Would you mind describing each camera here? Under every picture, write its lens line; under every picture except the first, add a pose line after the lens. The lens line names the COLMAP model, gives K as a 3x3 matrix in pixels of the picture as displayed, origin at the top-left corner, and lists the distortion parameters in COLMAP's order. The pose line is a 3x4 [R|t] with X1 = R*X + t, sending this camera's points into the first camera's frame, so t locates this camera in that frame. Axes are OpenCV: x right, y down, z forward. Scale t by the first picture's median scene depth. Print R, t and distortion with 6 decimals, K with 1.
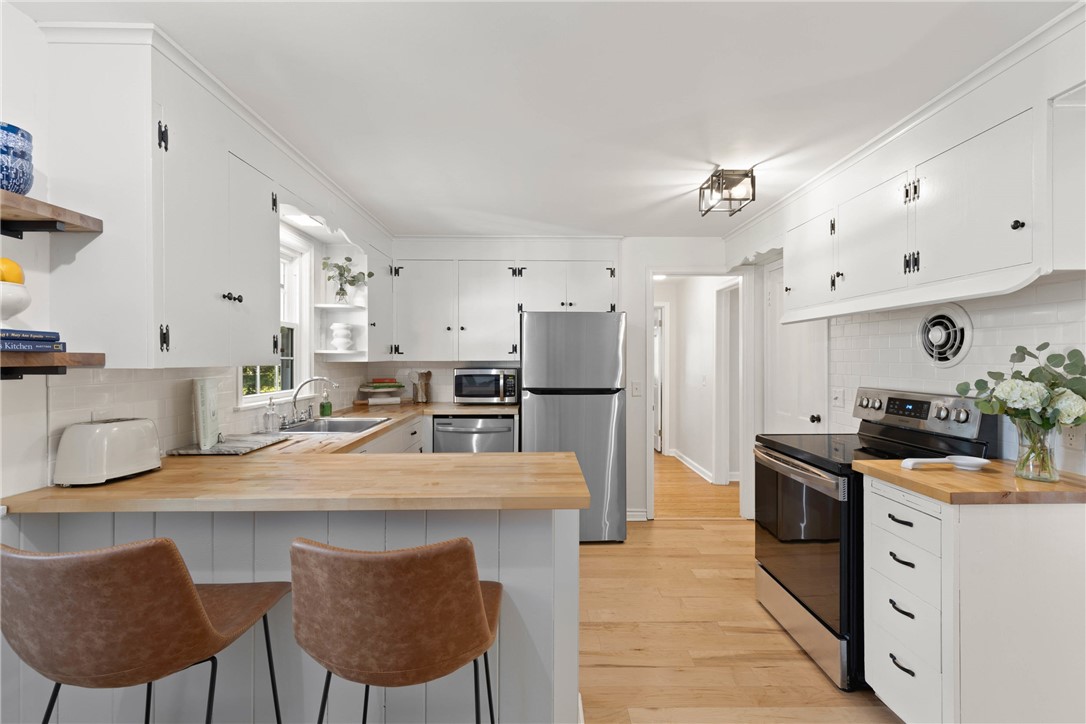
lens RADIAL K [[485.8, 0, 547.6], [0, 485.8, 361.2], [0, 0, 1]] dist [0.008877, -0.001221]
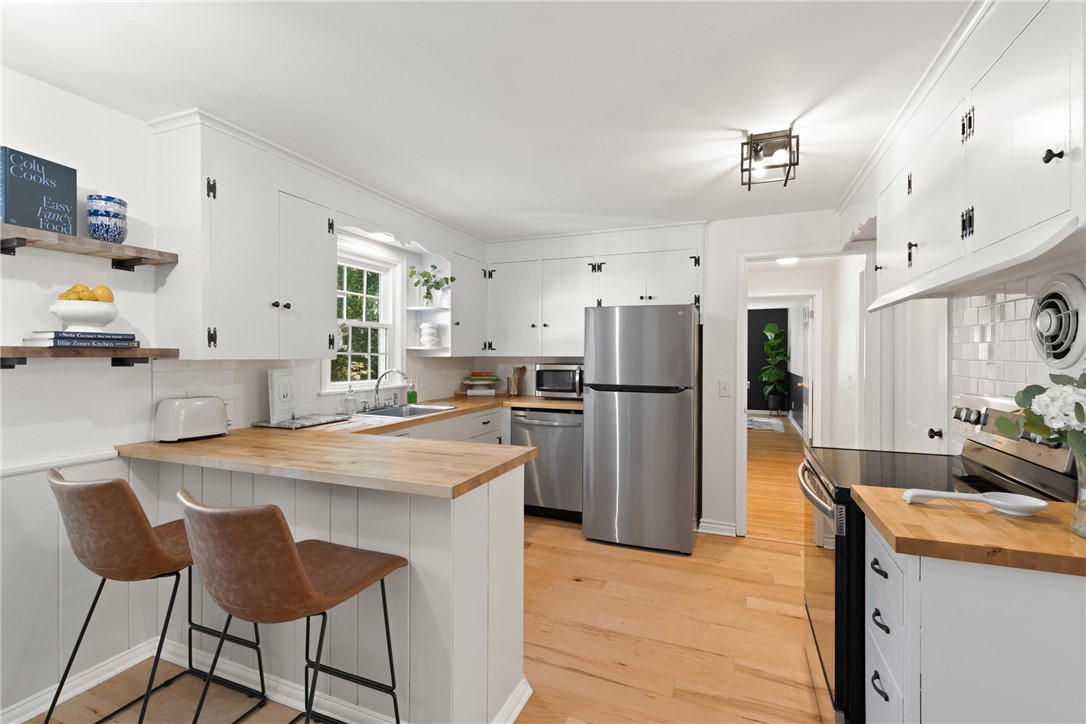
lens RADIAL K [[485.8, 0, 549.6], [0, 485.8, 357.7], [0, 0, 1]] dist [0.008877, -0.001221]
pose [[0.922832, 0.005406, -0.385164, 0.421203], [-0.005544, 0.999984, 0.000753, 0.001711], [0.385162, 0.001440, 0.922848, 0.080529]]
